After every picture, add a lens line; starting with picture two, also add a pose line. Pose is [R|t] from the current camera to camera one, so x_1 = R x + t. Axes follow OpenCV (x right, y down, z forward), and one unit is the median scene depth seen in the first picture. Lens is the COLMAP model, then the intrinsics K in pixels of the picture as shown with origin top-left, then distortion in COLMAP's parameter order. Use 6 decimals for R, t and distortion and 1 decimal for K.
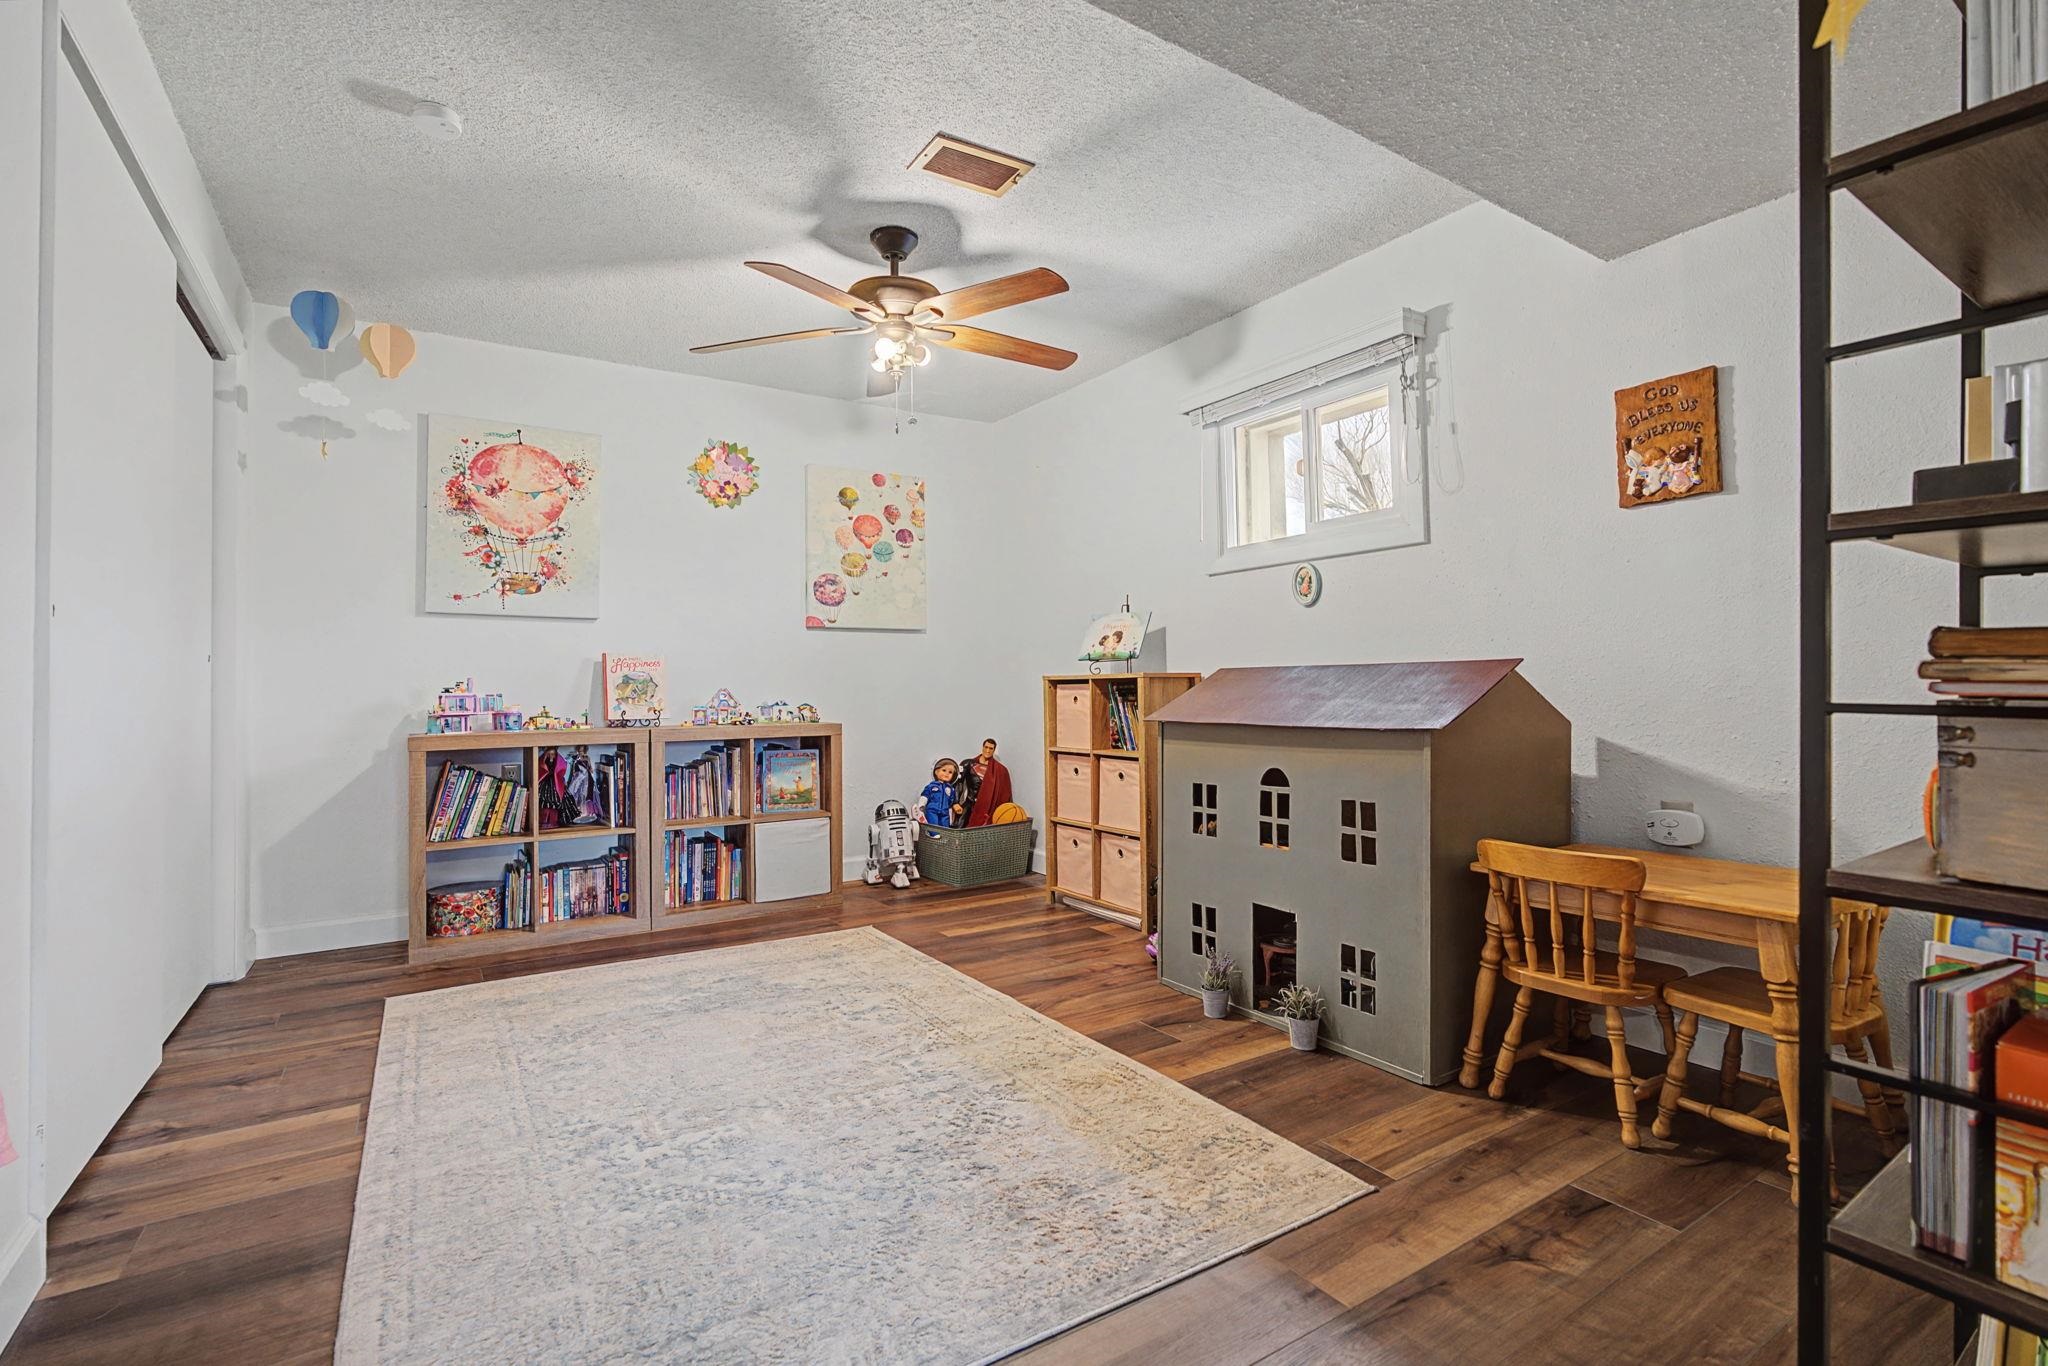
lens RADIAL K [[934.4, 0, 1023.2], [0, 934.4, 690.8], [0, 0, 1]] dist [-0.007159, 0.000925]
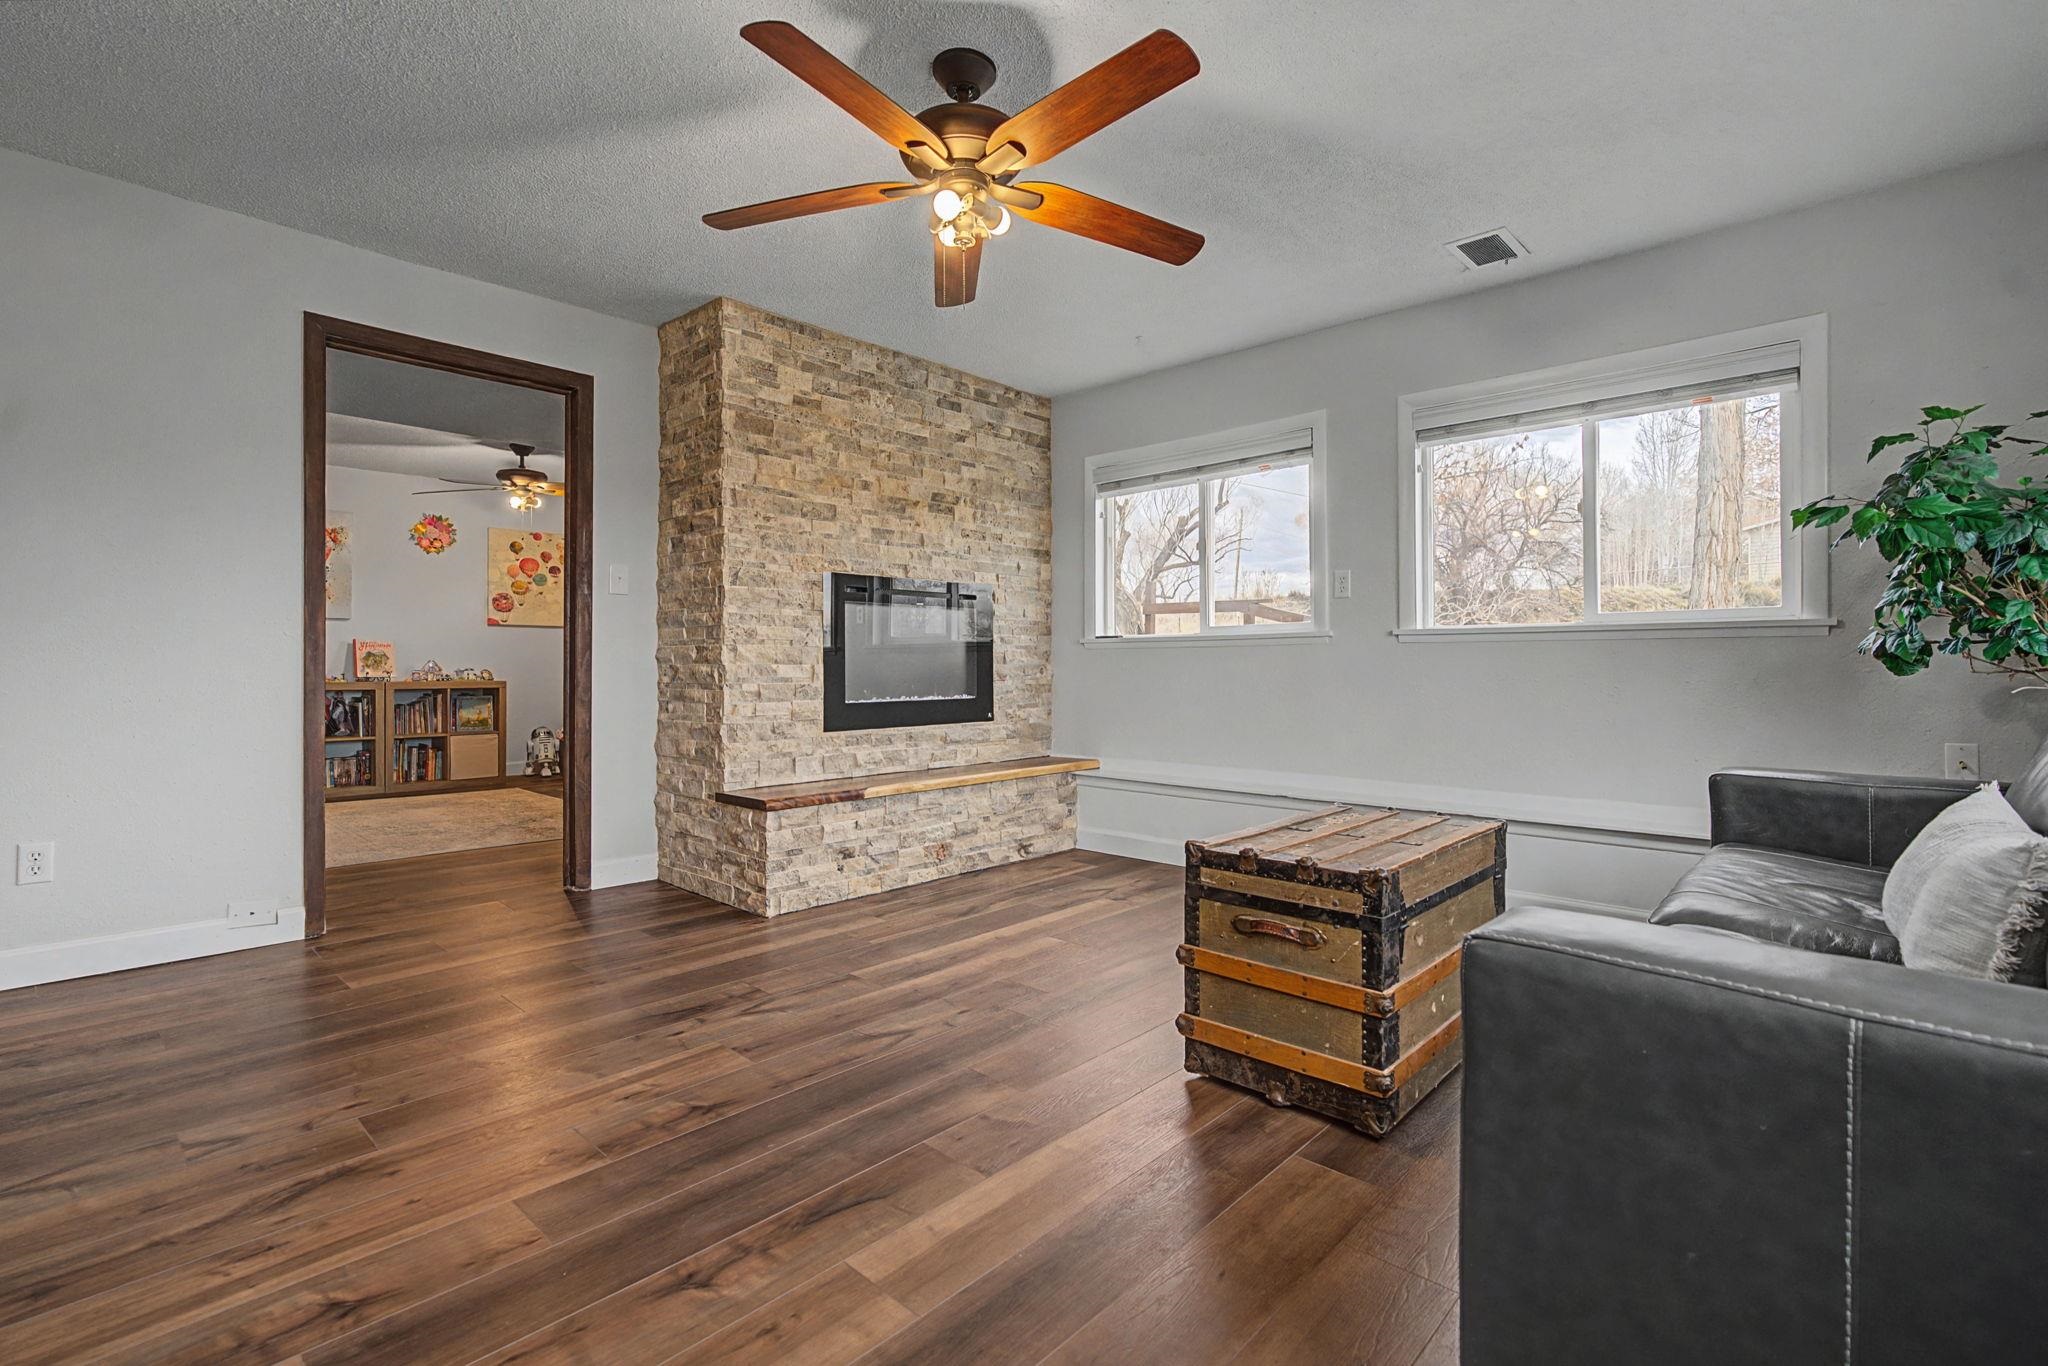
lens RADIAL K [[934.4, 0, 1025.1], [0, 934.4, 671.9], [0, 0, 1]] dist [-0.007159, 0.000925]
pose [[0.969578, 0.006414, 0.244700, 0.331204], [-0.005944, 0.999979, -0.002659, 0.017900], [-0.244712, 0.001123, 0.969595, -0.966857]]
